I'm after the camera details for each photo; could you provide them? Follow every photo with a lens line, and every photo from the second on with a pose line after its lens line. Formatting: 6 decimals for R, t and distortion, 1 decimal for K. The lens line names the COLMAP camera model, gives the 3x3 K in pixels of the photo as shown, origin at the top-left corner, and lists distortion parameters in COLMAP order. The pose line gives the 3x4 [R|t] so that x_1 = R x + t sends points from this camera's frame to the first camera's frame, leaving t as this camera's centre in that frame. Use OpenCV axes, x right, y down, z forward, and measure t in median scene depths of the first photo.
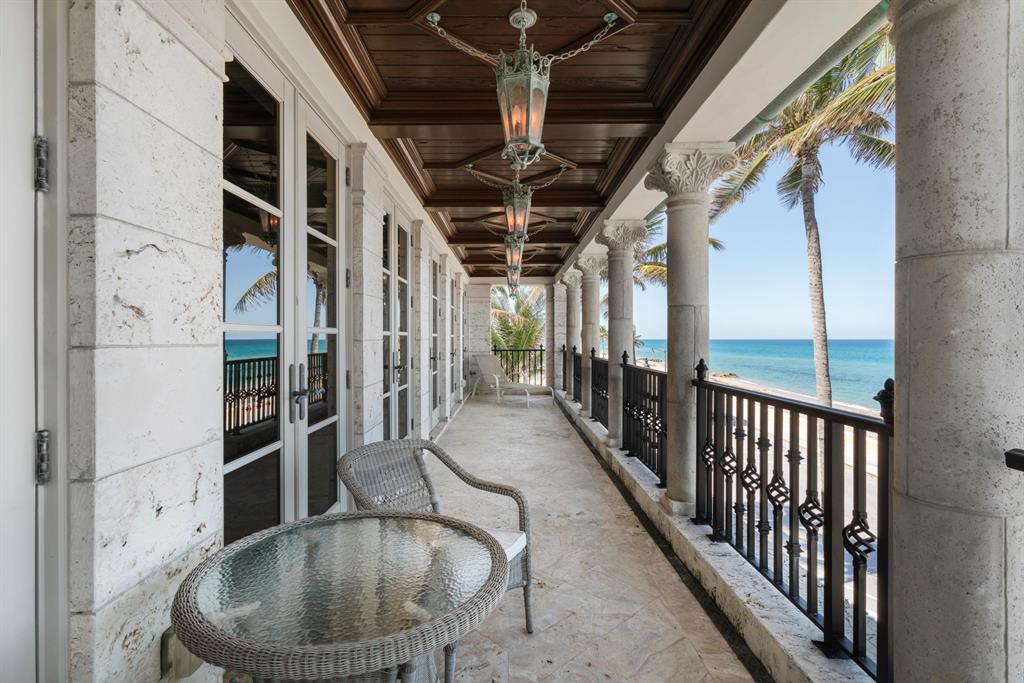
lens RADIAL K [[457.5, 0, 508.8], [0, 457.5, 340.8], [0, 0, 1]] dist [-0.010555, 0.003805]
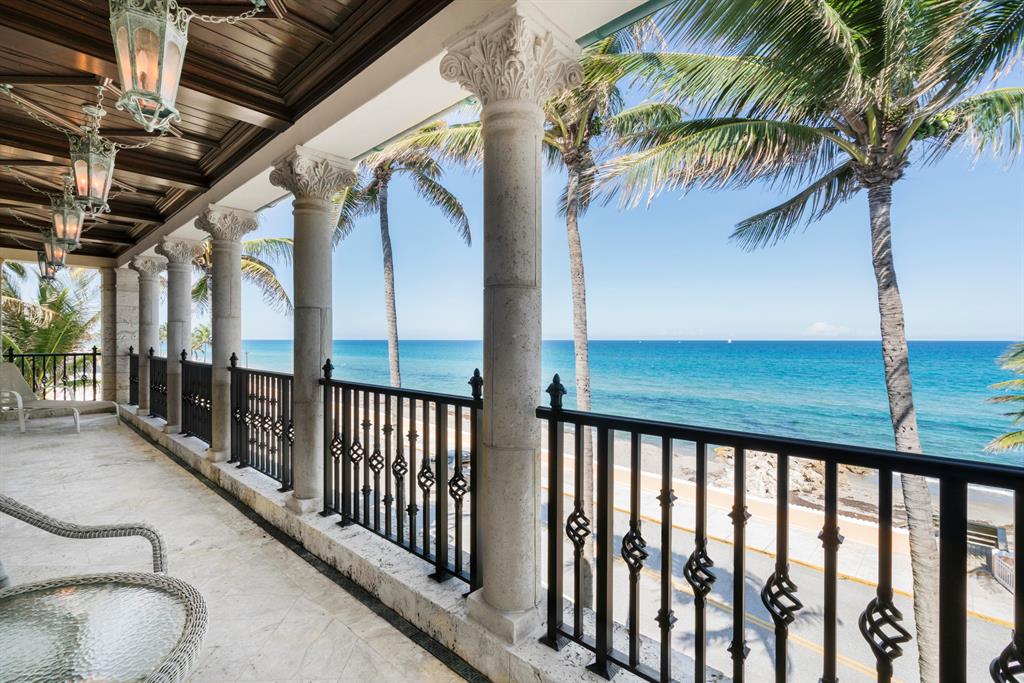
lens RADIAL K [[457.5, 0, 512.0], [0, 457.5, 340.9], [0, 0, 1]] dist [-0.010555, 0.003805]
pose [[0.653957, 0.000282, 0.756532, -0.101045], [0.000361, 1.000000, -0.000685, -0.001050], [-0.756532, 0.000721, 0.653956, -0.013130]]
